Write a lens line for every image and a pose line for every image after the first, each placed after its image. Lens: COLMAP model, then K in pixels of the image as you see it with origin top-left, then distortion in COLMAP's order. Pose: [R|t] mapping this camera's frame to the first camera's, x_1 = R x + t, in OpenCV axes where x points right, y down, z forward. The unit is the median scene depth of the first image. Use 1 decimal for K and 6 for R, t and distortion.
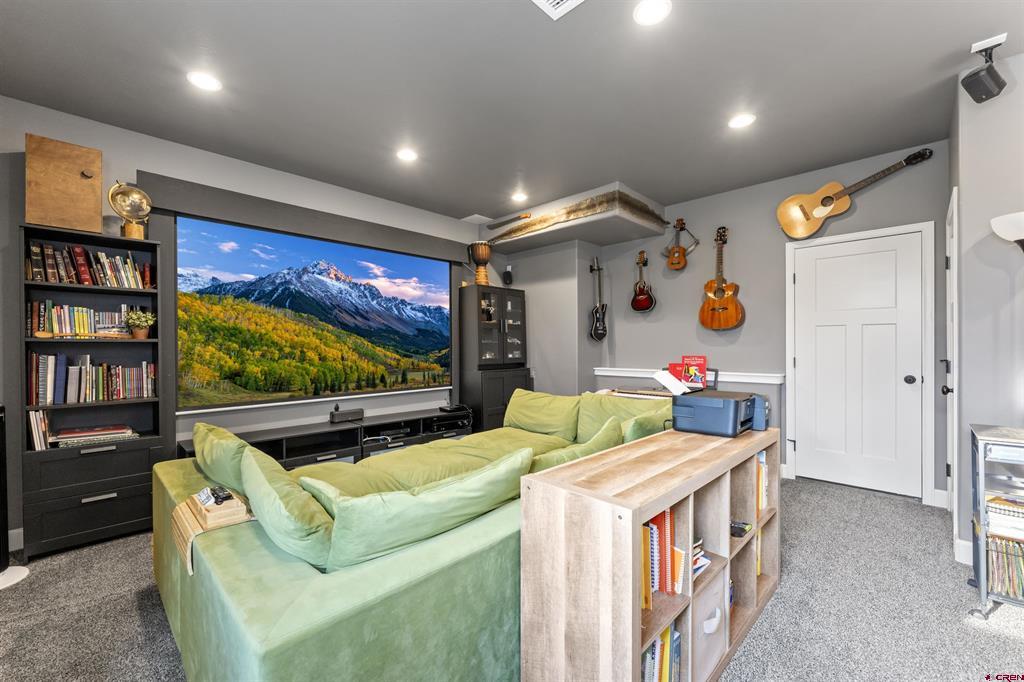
lens RADIAL K [[415.3, 0, 511.1], [0, 415.3, 343.4], [0, 0, 1]] dist [-0.000949, -0.000159]
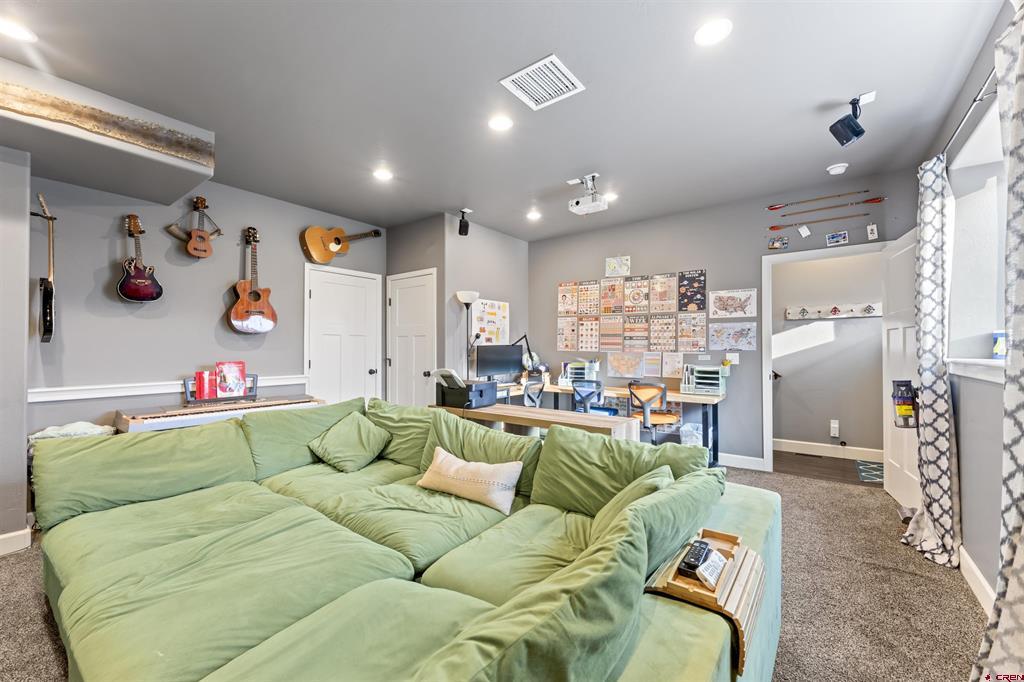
lens RADIAL K [[415.3, 0, 511.5], [0, 415.3, 348.7], [0, 0, 1]] dist [-0.000949, -0.000159]
pose [[-0.120971, 0.008457, 0.992620, -0.505431], [-0.000618, 0.999963, -0.008595, 0.009639], [-0.992656, -0.001654, -0.120962, 0.501039]]
